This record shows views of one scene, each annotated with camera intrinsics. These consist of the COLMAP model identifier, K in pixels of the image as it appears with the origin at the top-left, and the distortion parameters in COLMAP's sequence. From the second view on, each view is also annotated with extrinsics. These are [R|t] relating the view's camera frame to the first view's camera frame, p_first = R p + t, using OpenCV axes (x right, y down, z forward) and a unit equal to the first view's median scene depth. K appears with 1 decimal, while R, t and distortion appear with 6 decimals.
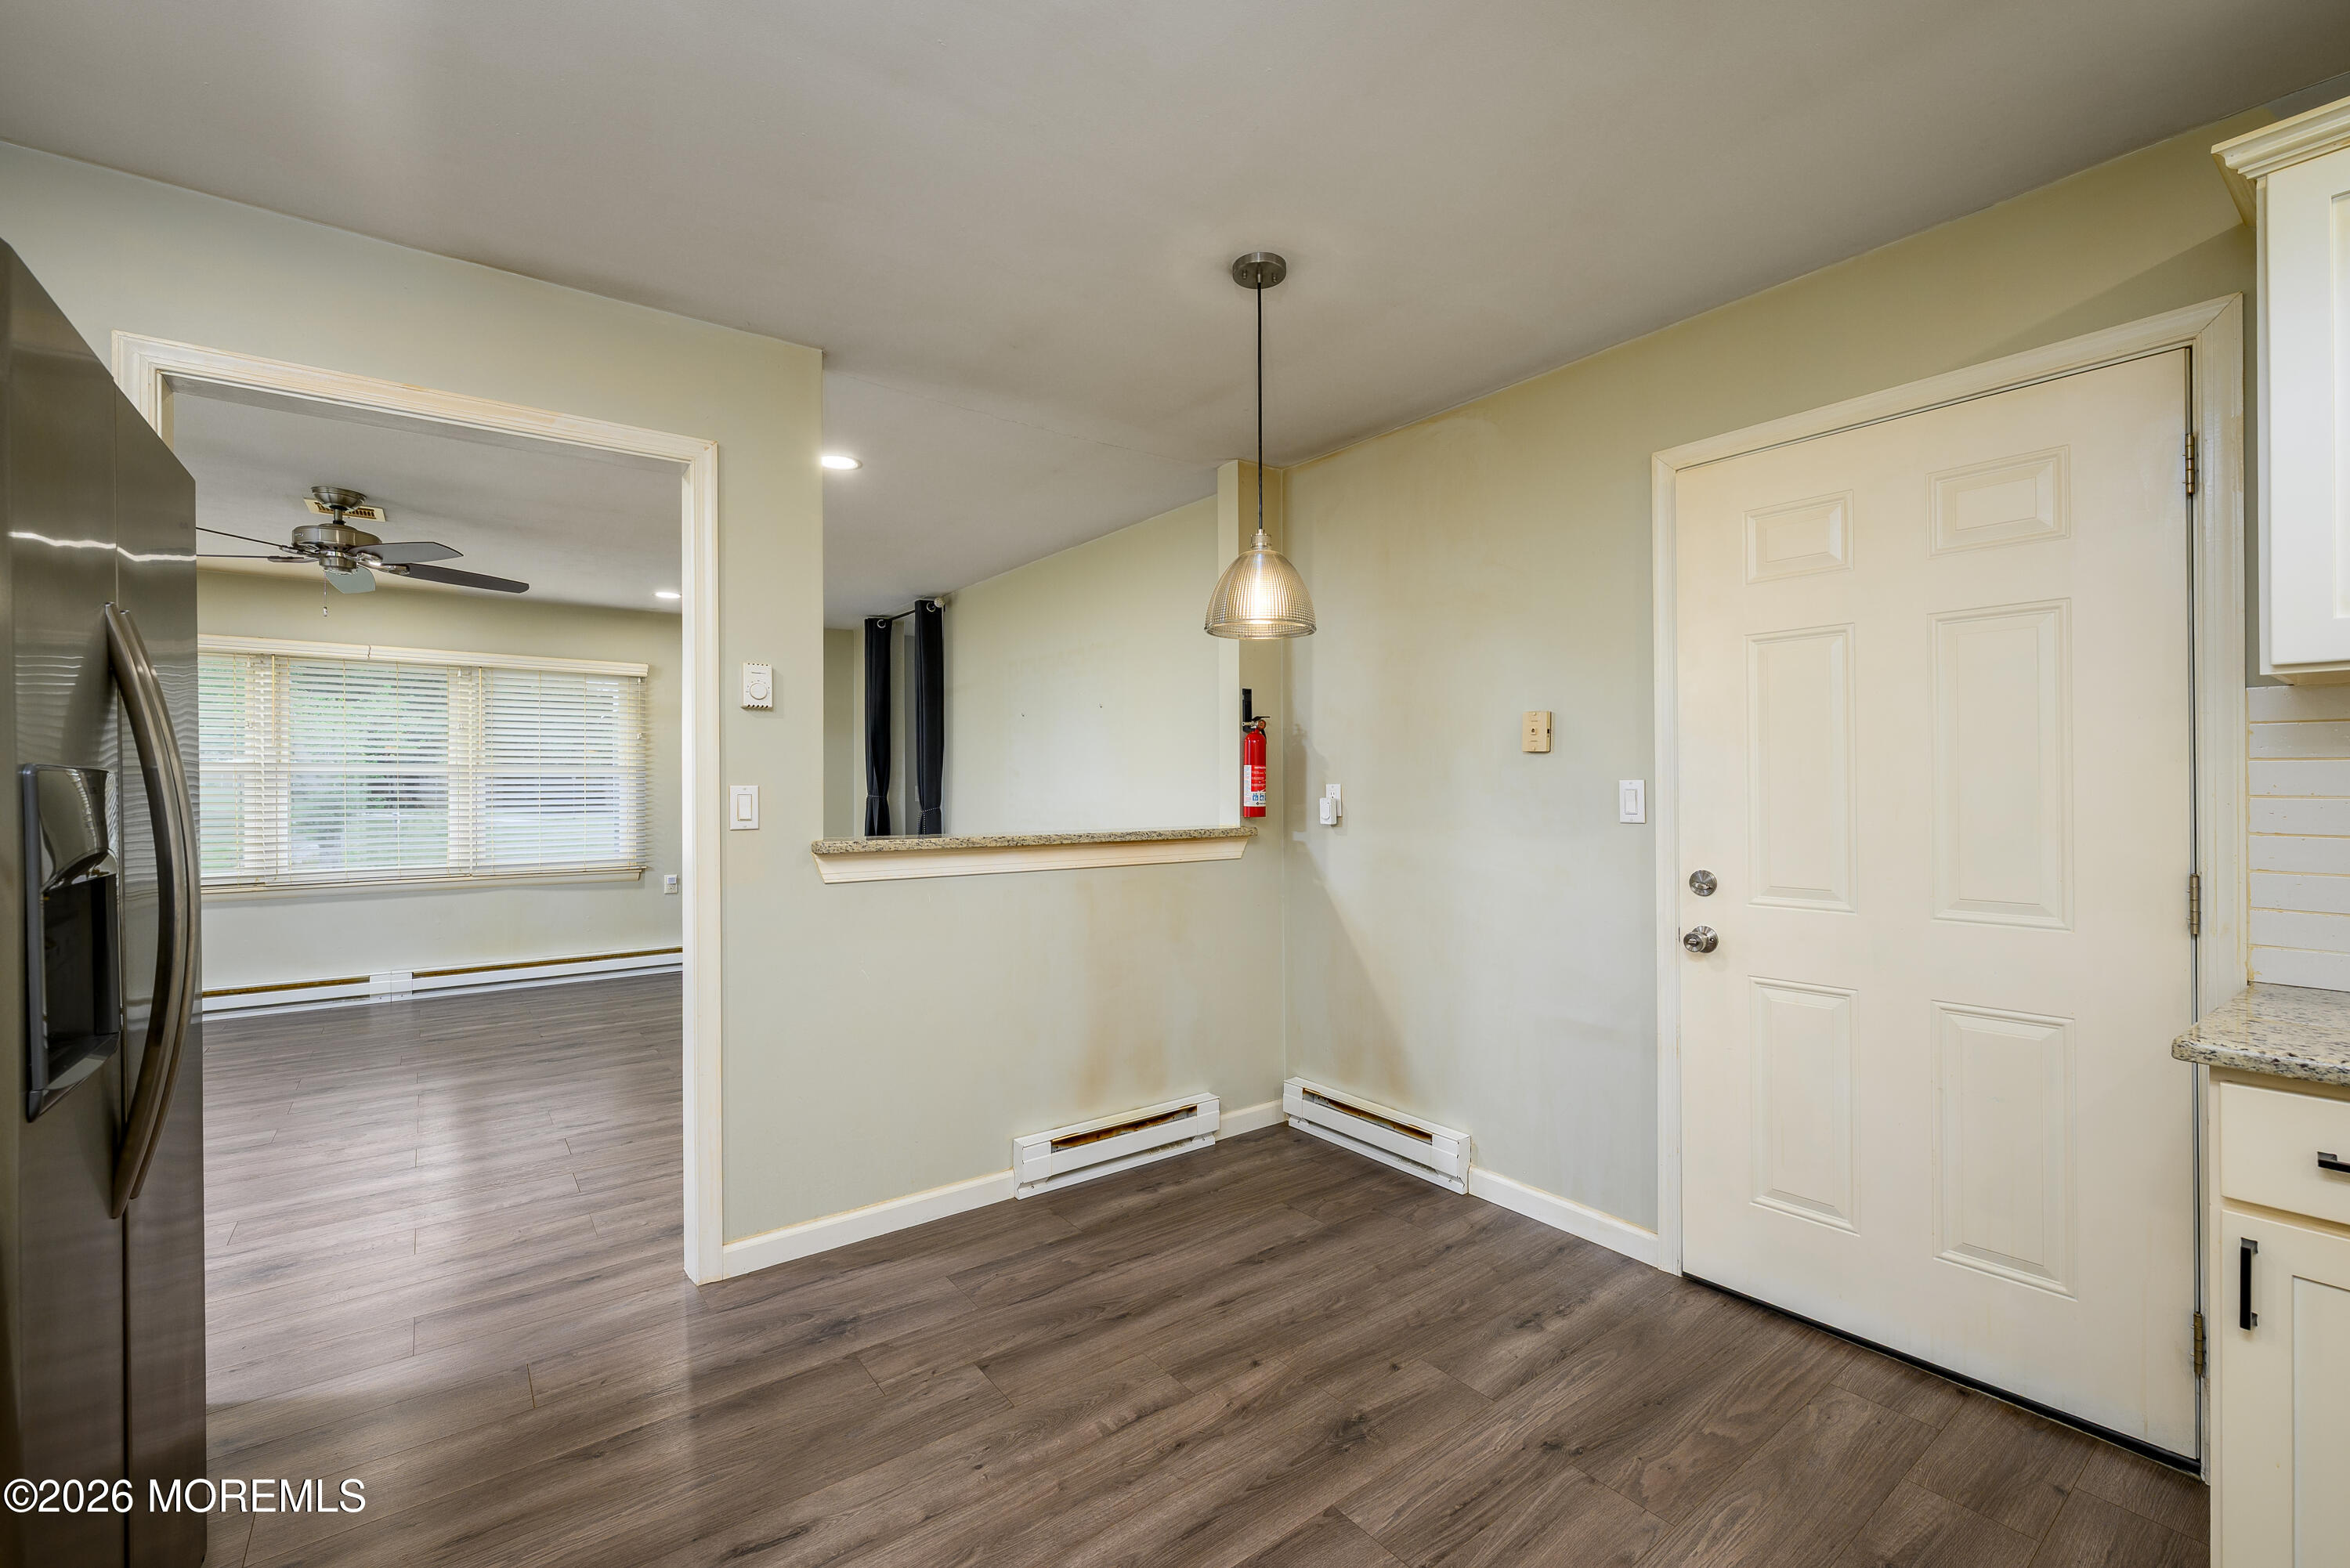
lens RADIAL K [[970.4, 0, 1178.5], [0, 970.4, 780.5], [0, 0, 1]] dist [0.000757, 0.000263]
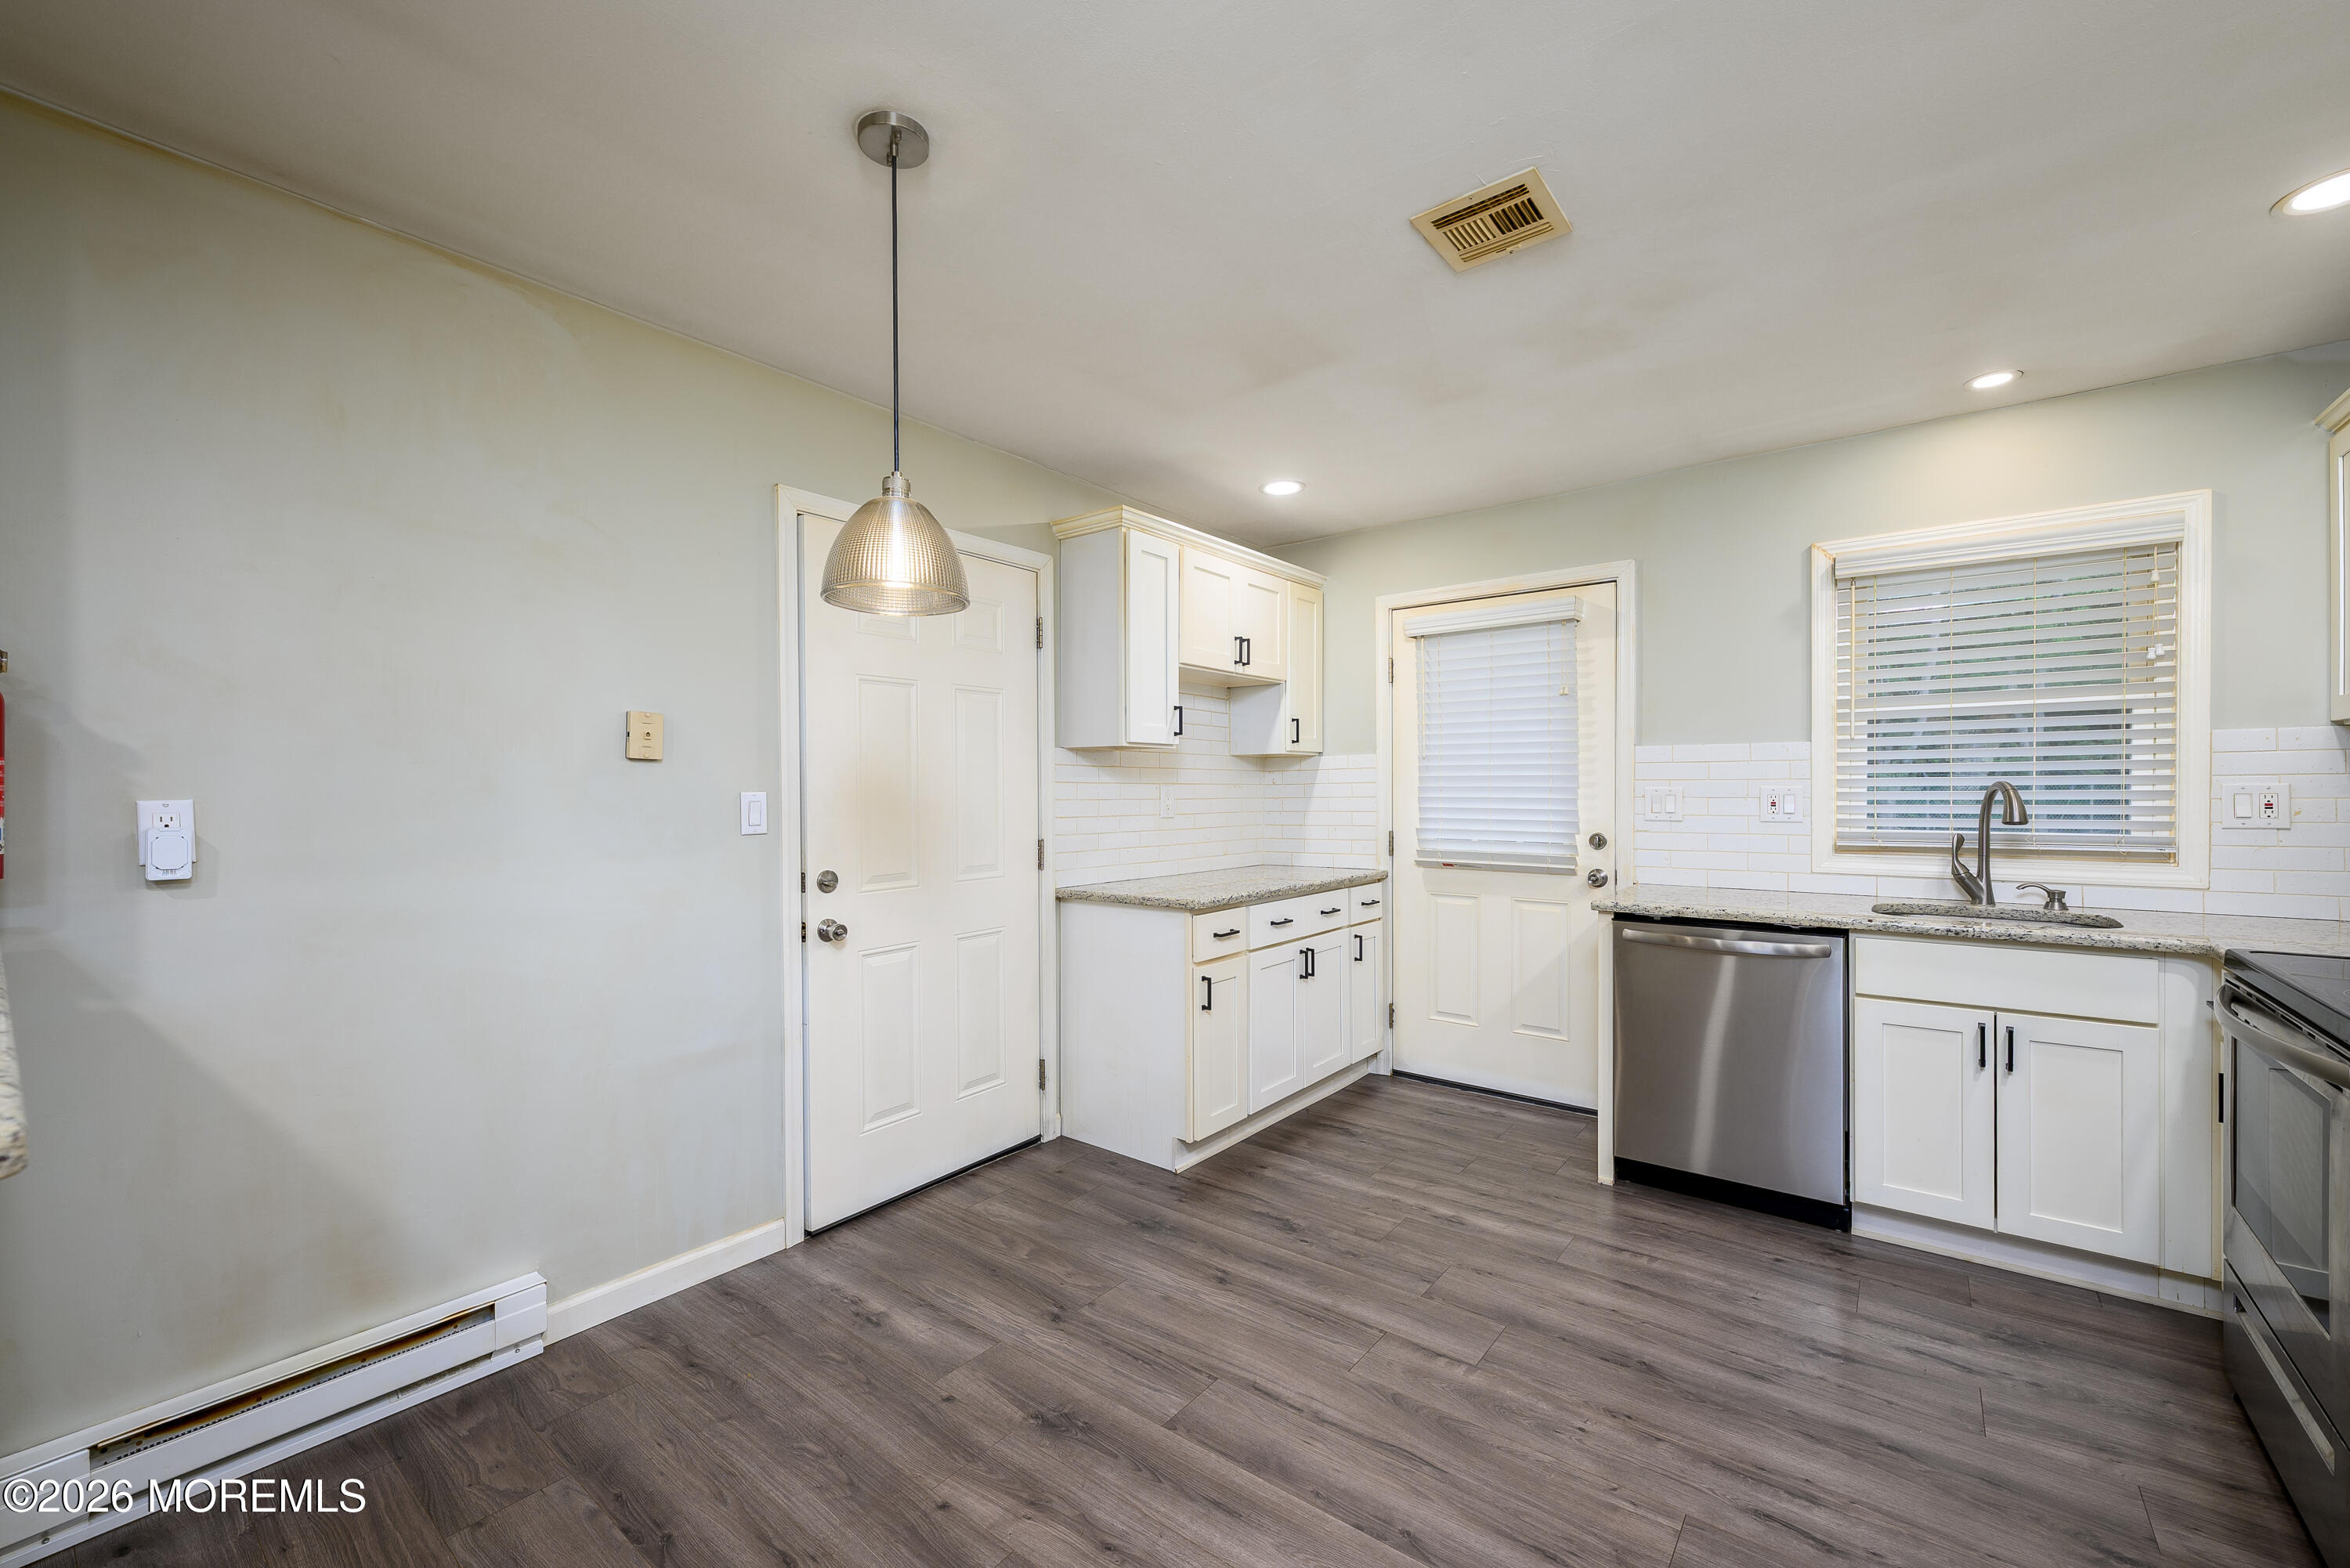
lens RADIAL K [[934.7, 0, 1168.8], [0, 934.7, 791.9], [0, 0, 1]] dist [-0.000478, 0.000096]
pose [[-0.237821, 0.002115, 0.971307, -0.631549], [0.003567, 0.999993, -0.001304, 0.002865], [-0.971302, 0.003155, -0.237827, 0.868141]]
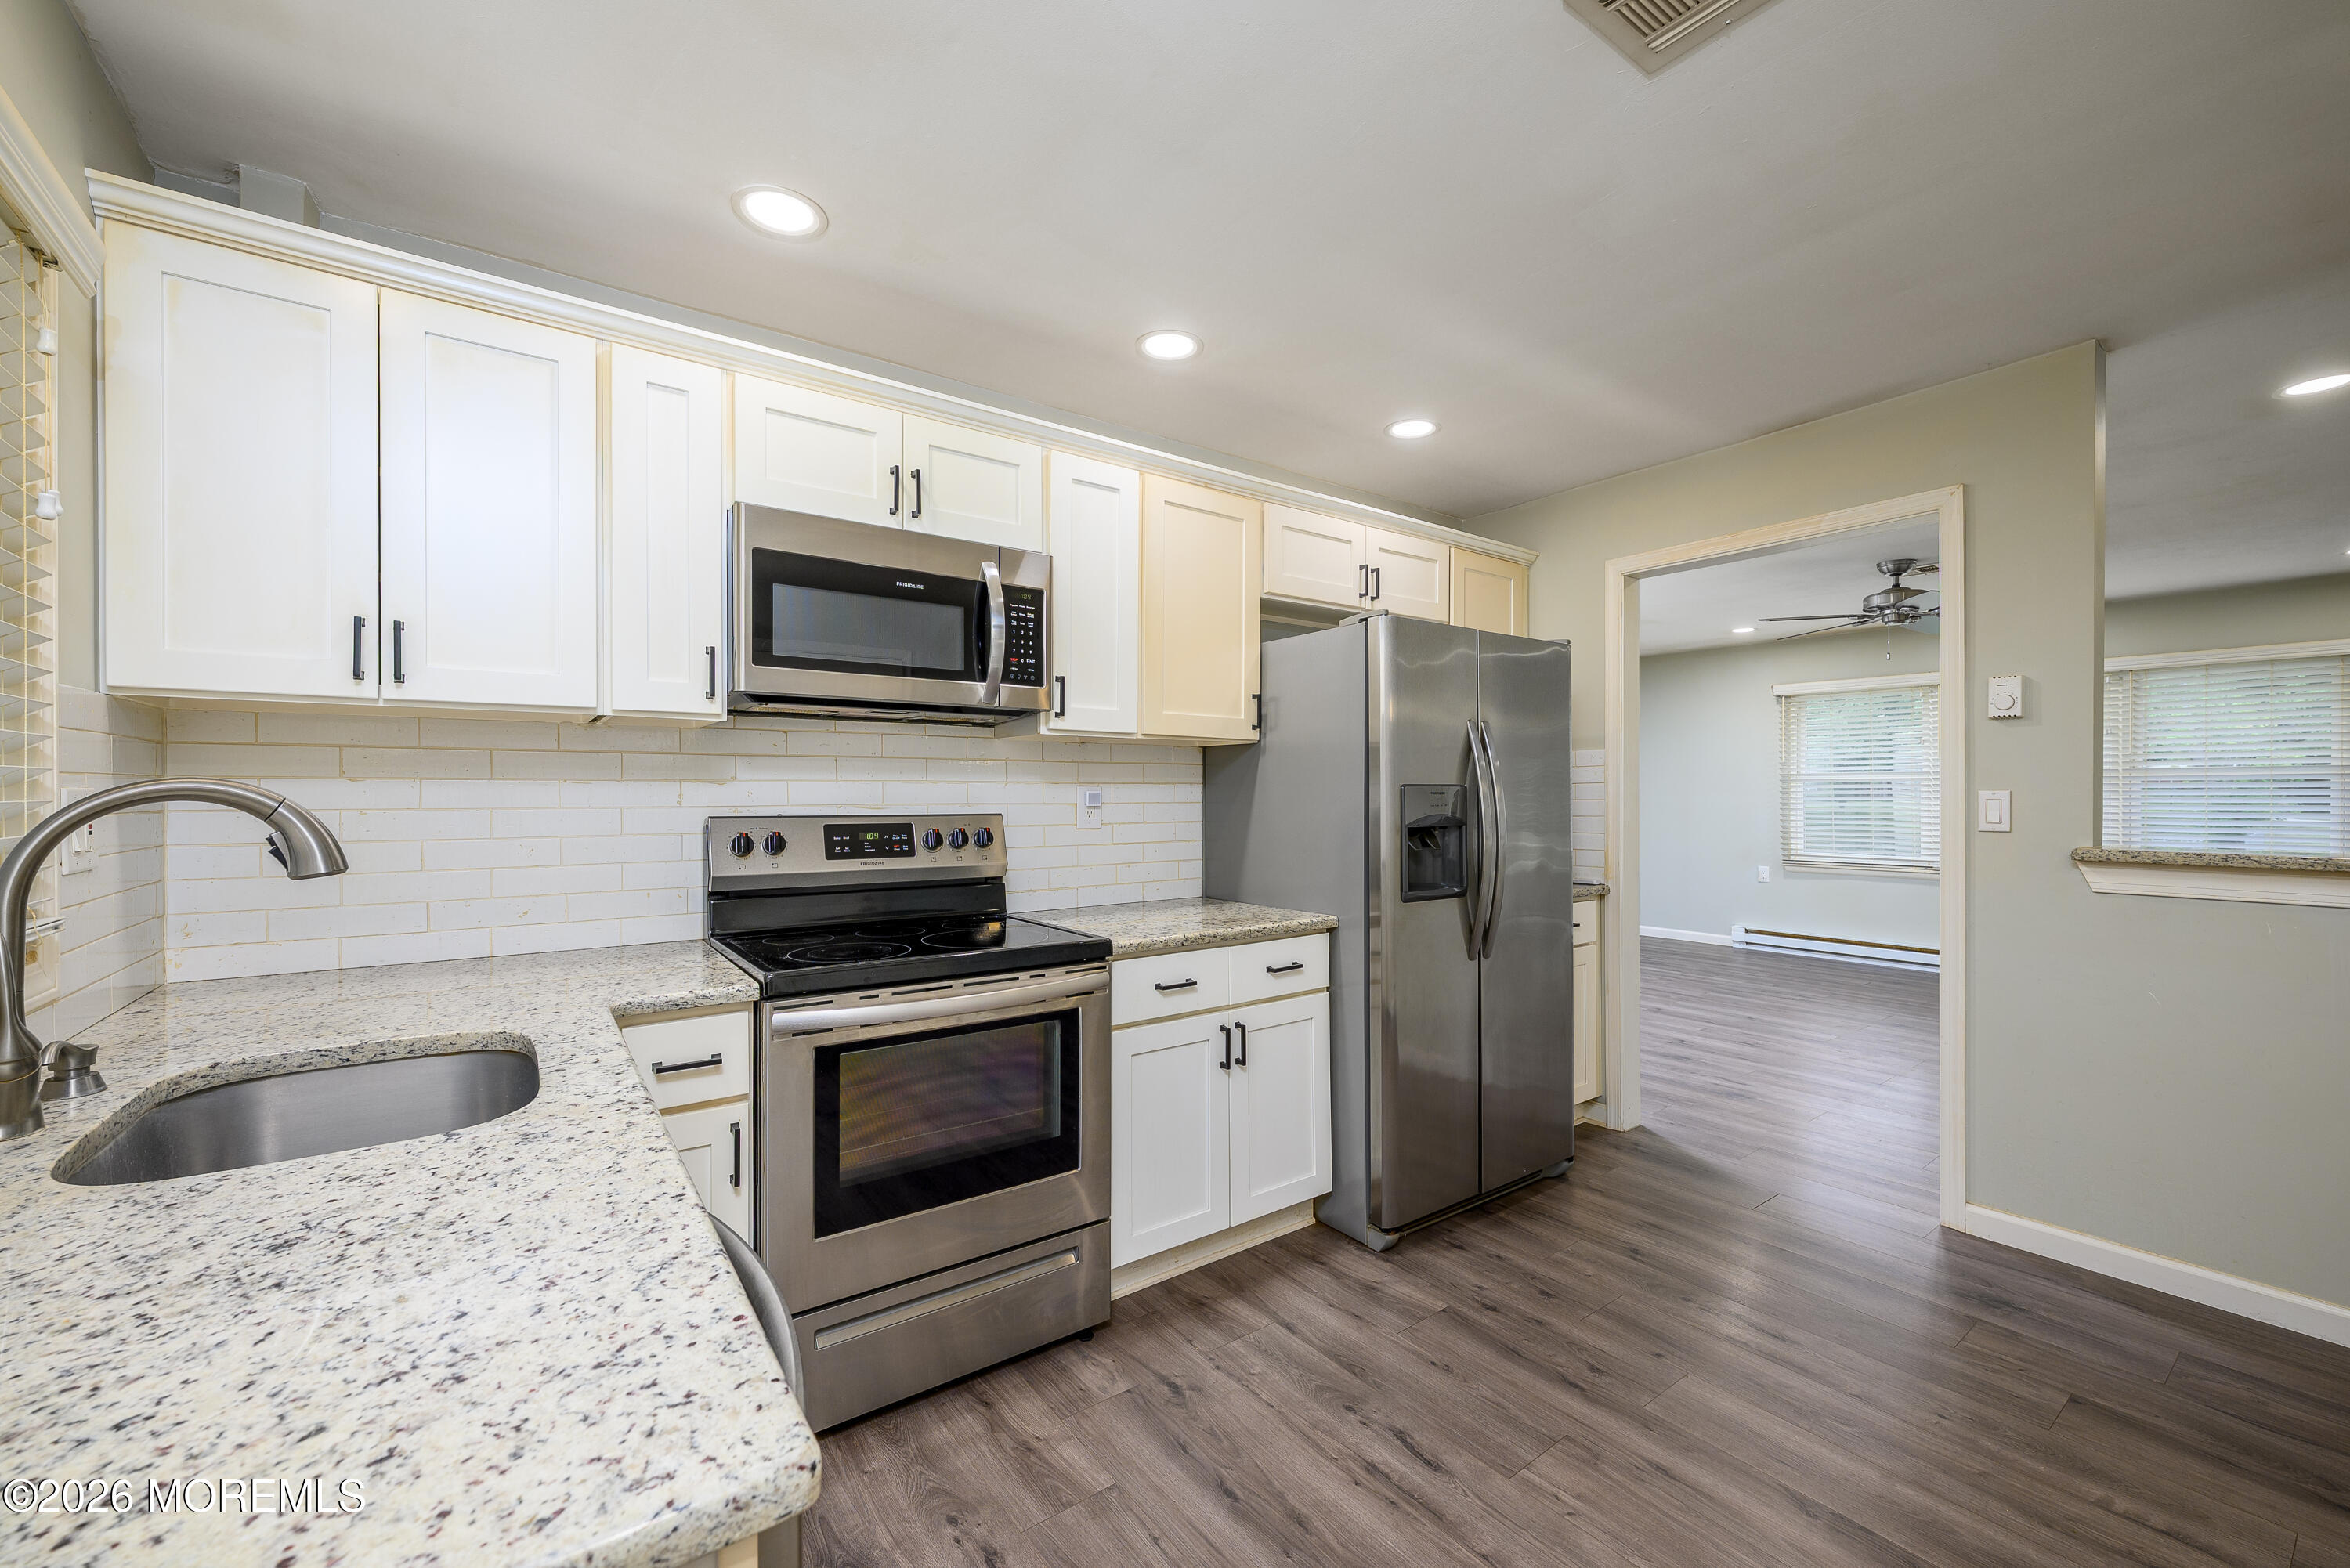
lens RADIAL K [[938.7, 0, 1177.5], [0, 938.7, 795.8], [0, 0, 1]] dist [-0.001201, -0.000092]
pose [[-0.023001, 0.006664, -0.999713, 0.635360], [0.004106, 0.999970, 0.006571, 0.000324], [0.999727, -0.003954, -0.023028, 0.122480]]
